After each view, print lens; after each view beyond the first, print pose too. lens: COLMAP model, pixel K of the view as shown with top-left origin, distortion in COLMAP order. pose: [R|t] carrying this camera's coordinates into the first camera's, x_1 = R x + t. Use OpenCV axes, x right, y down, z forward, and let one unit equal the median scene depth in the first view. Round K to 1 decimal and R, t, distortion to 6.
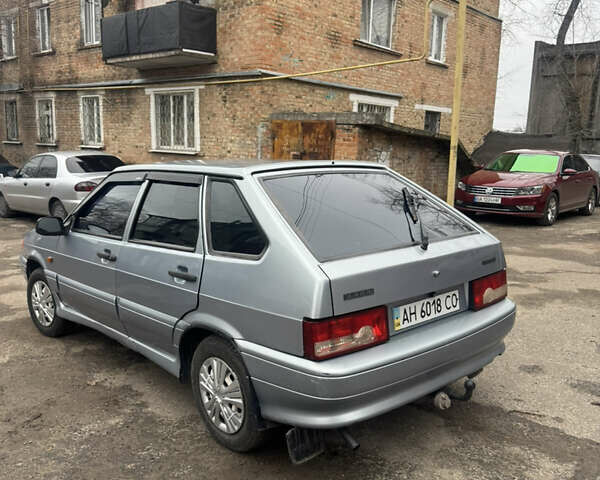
lens RADIAL K [[555.6, 0, 302.9], [0, 555.6, 240.8], [0, 0, 1]] dist [0.139778, -0.292002]
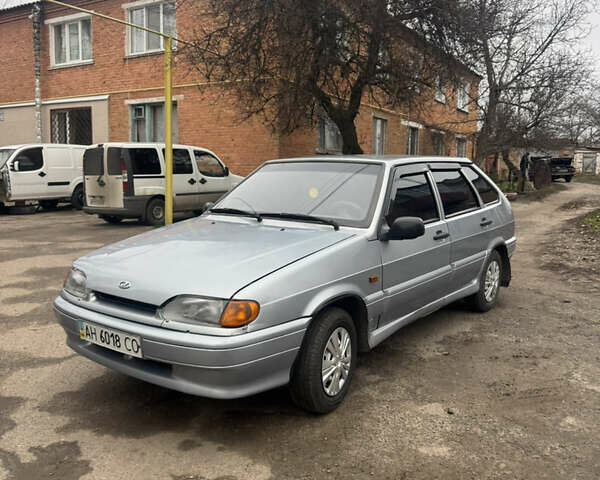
lens RADIAL K [[555.6, 0, 302.9], [0, 555.6, 240.8], [0, 0, 1]] dist [0.139778, -0.292002]
pose [[-0.168317, -0.131004, 0.976989, -1.438085], [0.149744, 0.976228, 0.156700, -0.187910], [-0.974293, 0.172674, -0.144698, 1.454606]]
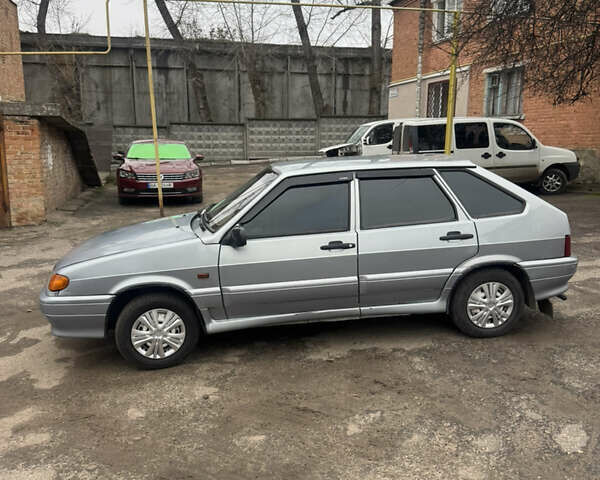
lens RADIAL K [[555.6, 0, 302.9], [0, 555.6, 240.8], [0, 0, 1]] dist [0.139778, -0.292002]
pose [[0.579618, -0.173840, 0.796130, -1.318956], [0.153083, 0.982815, 0.103153, -0.115539], [-0.800380, 0.062085, 0.596269, 0.367036]]
